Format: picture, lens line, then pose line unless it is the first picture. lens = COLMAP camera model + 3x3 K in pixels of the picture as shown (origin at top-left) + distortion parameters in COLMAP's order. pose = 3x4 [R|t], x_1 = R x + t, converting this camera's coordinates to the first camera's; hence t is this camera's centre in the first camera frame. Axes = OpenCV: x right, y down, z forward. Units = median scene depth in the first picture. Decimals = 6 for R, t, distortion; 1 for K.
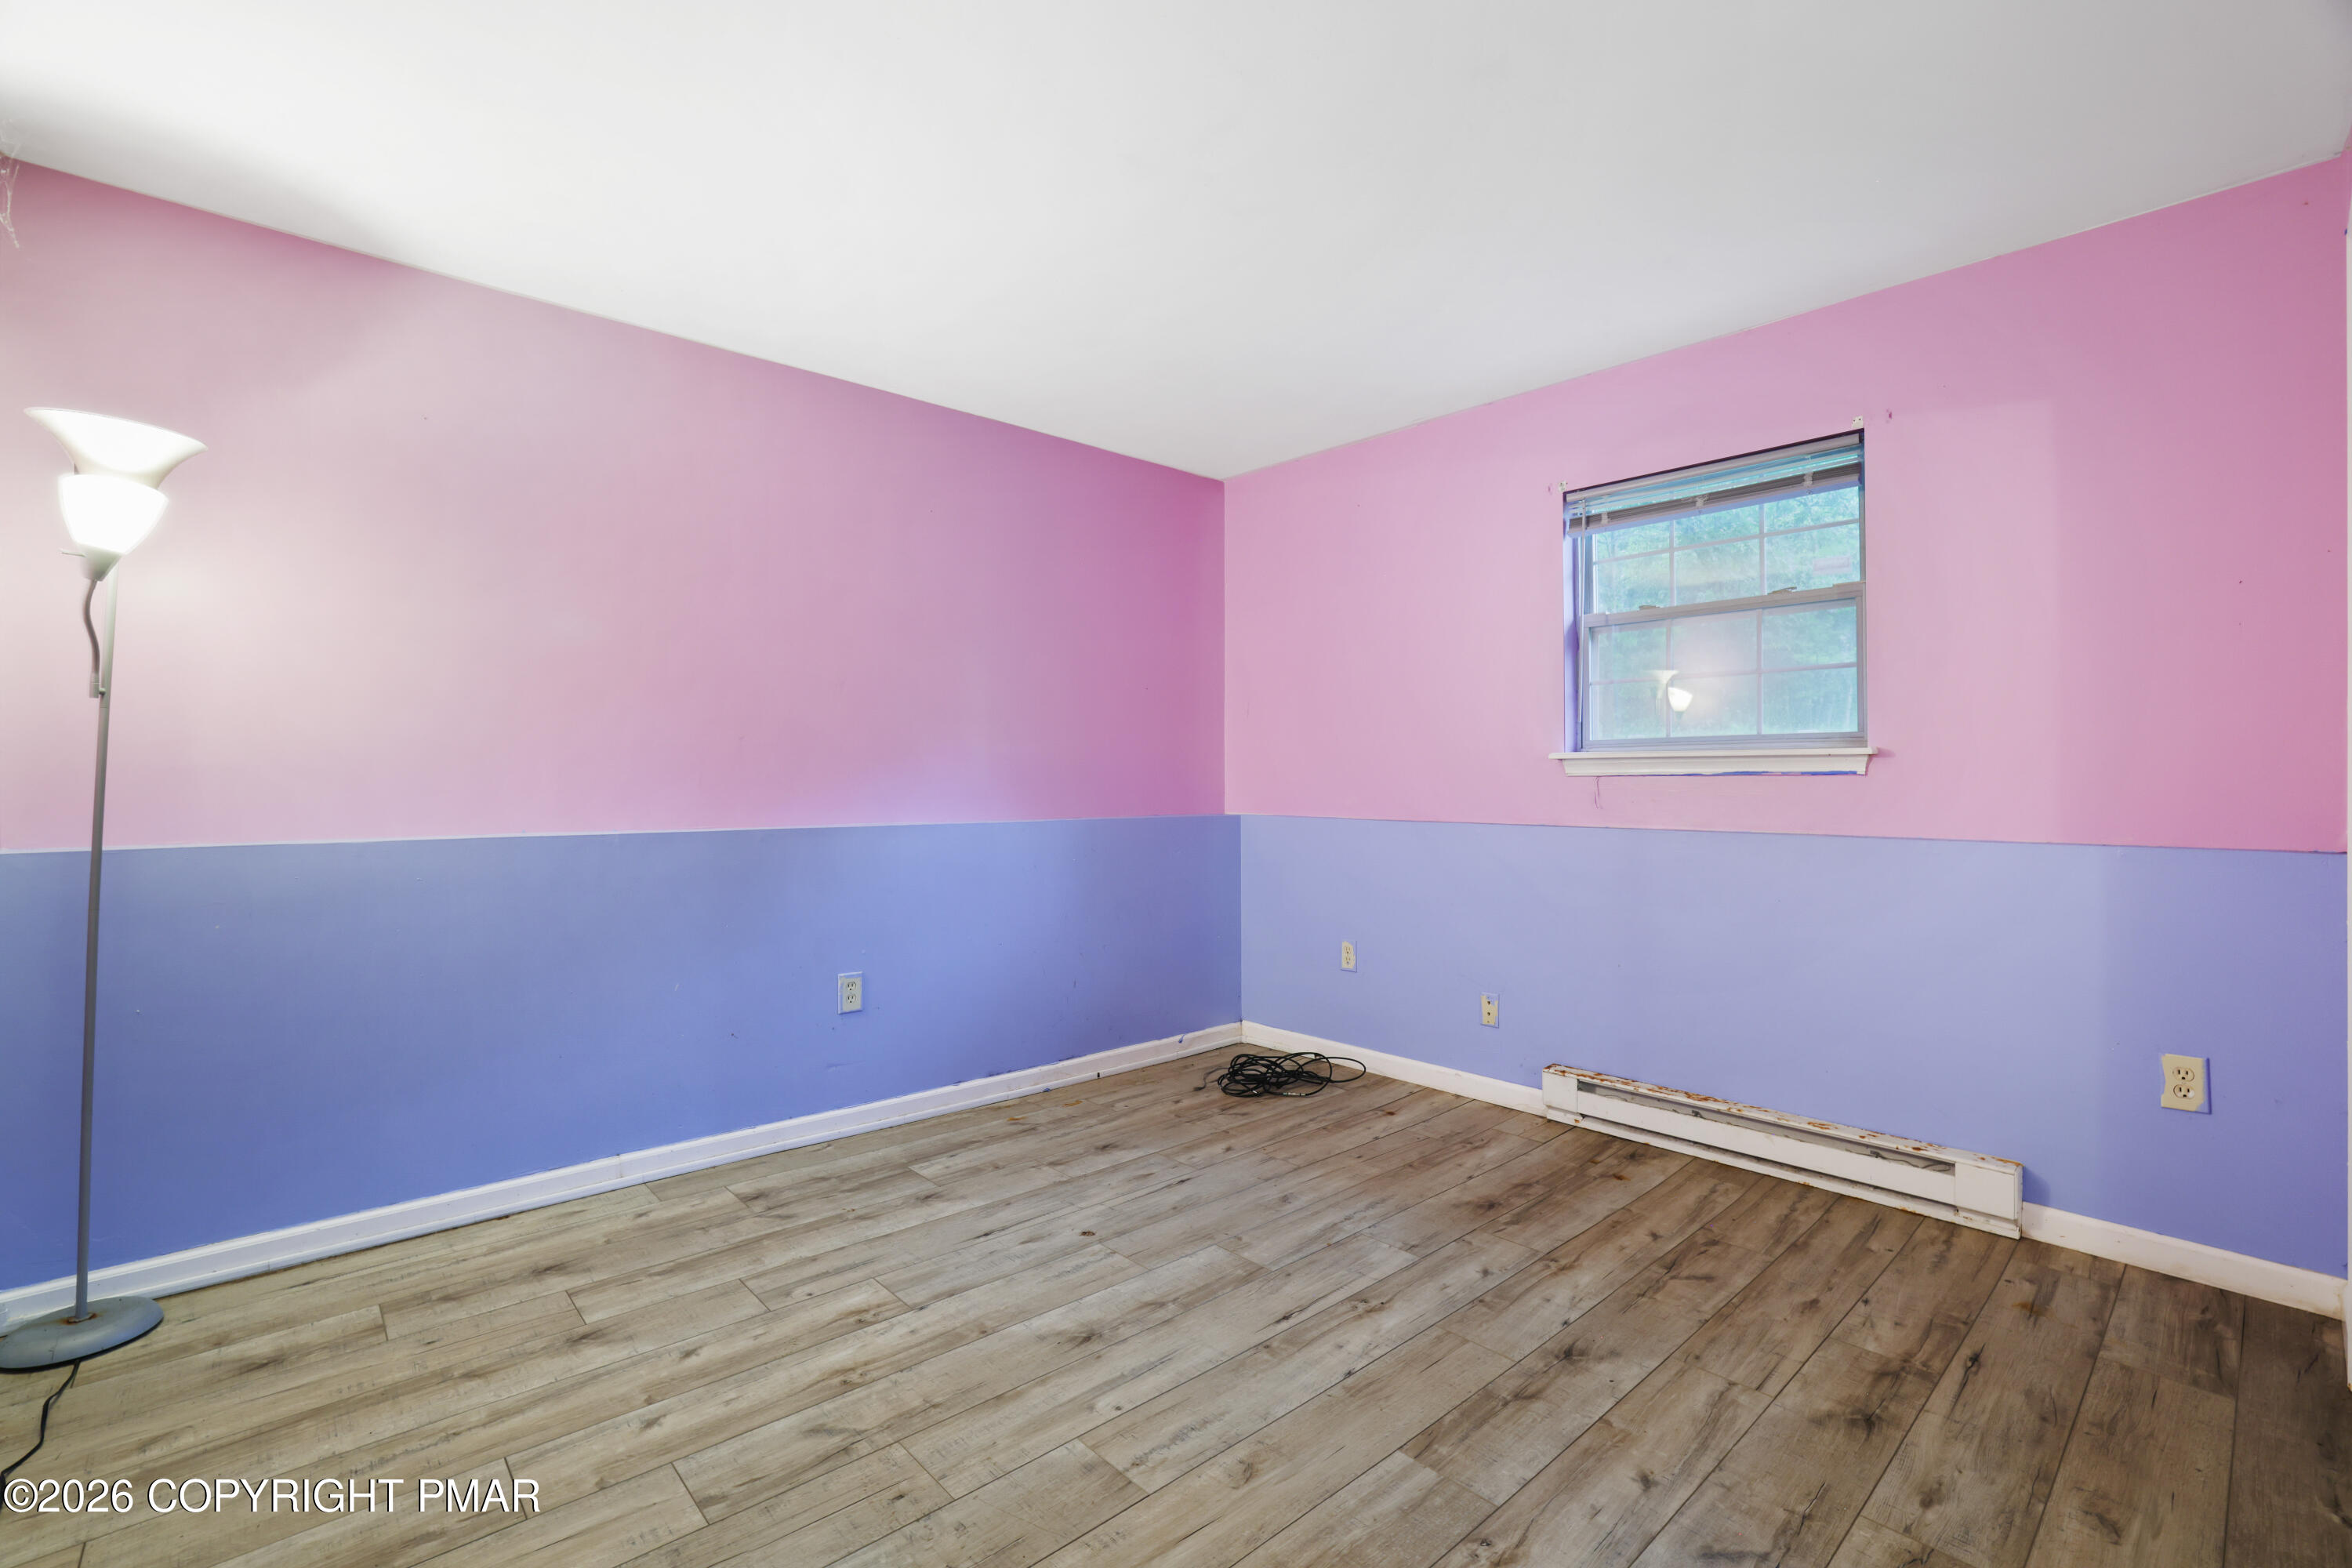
lens RADIAL K [[1014.7, 0, 1179.6], [0, 1014.7, 781.2], [0, 0, 1]] dist [-0.000027, 0.000504]
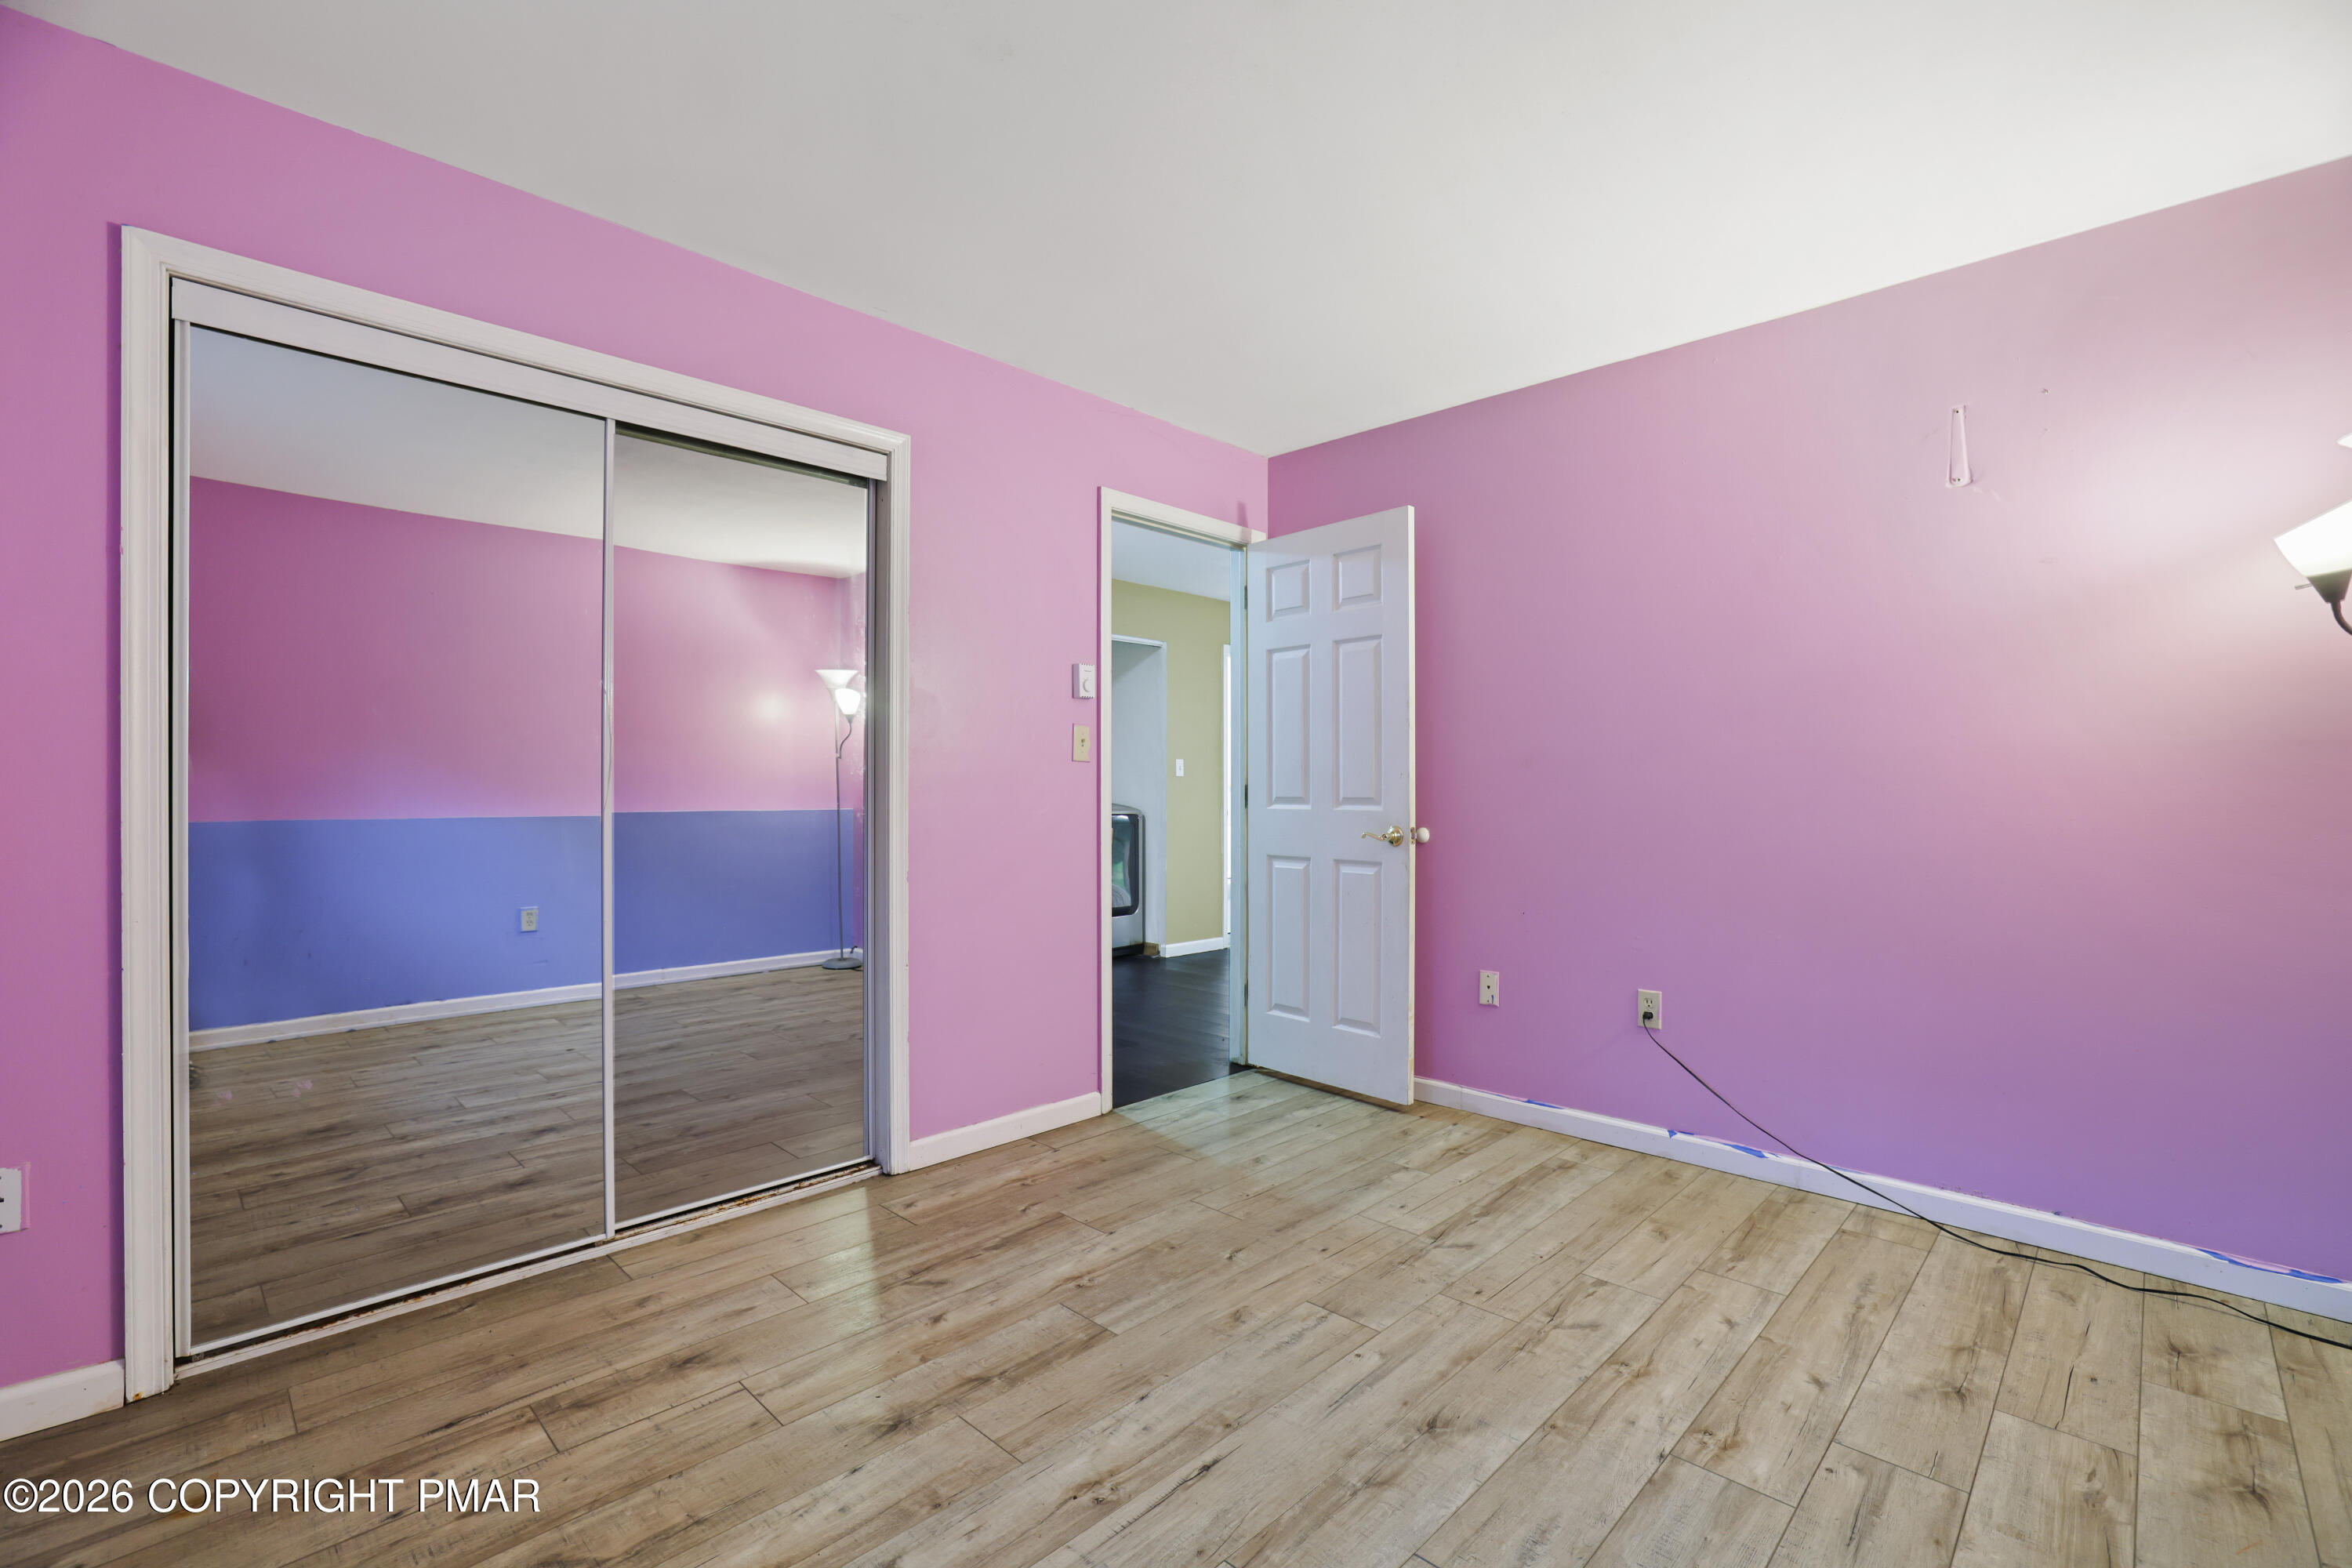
lens RADIAL K [[1014.7, 0, 1172.5], [0, 1014.7, 783.4], [0, 0, 1]] dist [-0.000027, 0.000504]
pose [[-0.998345, -0.006294, -0.057163, 0.196670], [-0.006035, 0.999971, -0.004693, -0.002250], [0.057191, -0.004340, -0.998354, 1.964913]]
